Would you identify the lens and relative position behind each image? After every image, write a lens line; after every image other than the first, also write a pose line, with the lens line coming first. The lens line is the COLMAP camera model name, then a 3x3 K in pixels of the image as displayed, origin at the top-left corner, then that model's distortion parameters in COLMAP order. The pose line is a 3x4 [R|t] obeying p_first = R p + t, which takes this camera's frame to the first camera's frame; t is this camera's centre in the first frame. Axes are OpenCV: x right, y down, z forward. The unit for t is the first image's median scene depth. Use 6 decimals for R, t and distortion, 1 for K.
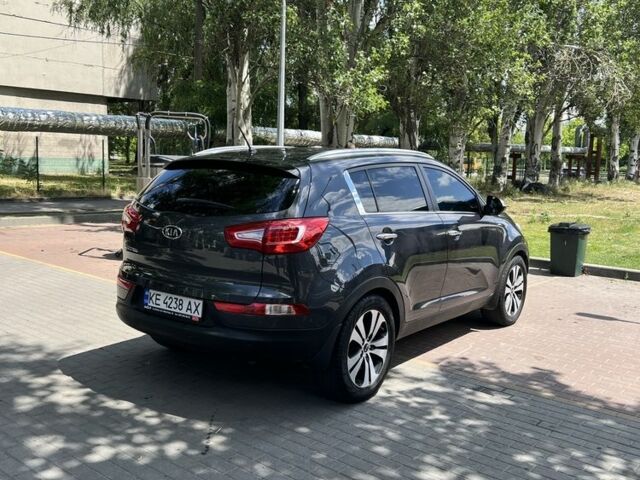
lens RADIAL K [[642.9, 0, 336.1], [0, 642.9, 232.2], [0, 0, 1]] dist [0.027283, 0.000000]
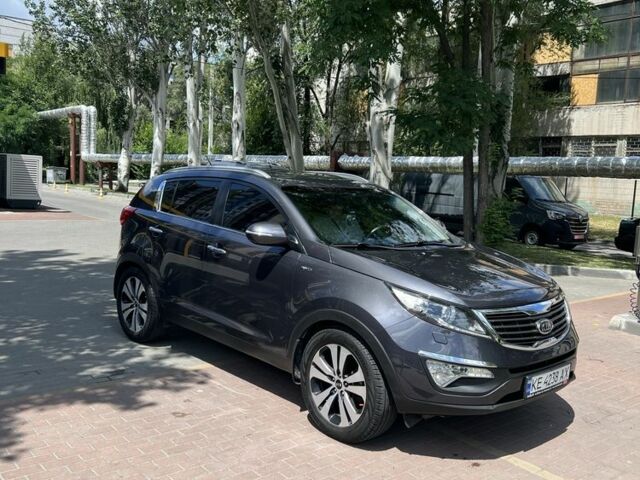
lens RADIAL K [[642.9, 0, 320.4], [0, 642.9, 235.5], [0, 0, 1]] dist [0.027283, 0.000000]
pose [[-0.212646, 0.046074, -0.976043, 1.325404], [-0.165298, 0.982795, 0.082405, -0.152083], [0.963046, 0.178861, -0.201371, 1.622649]]
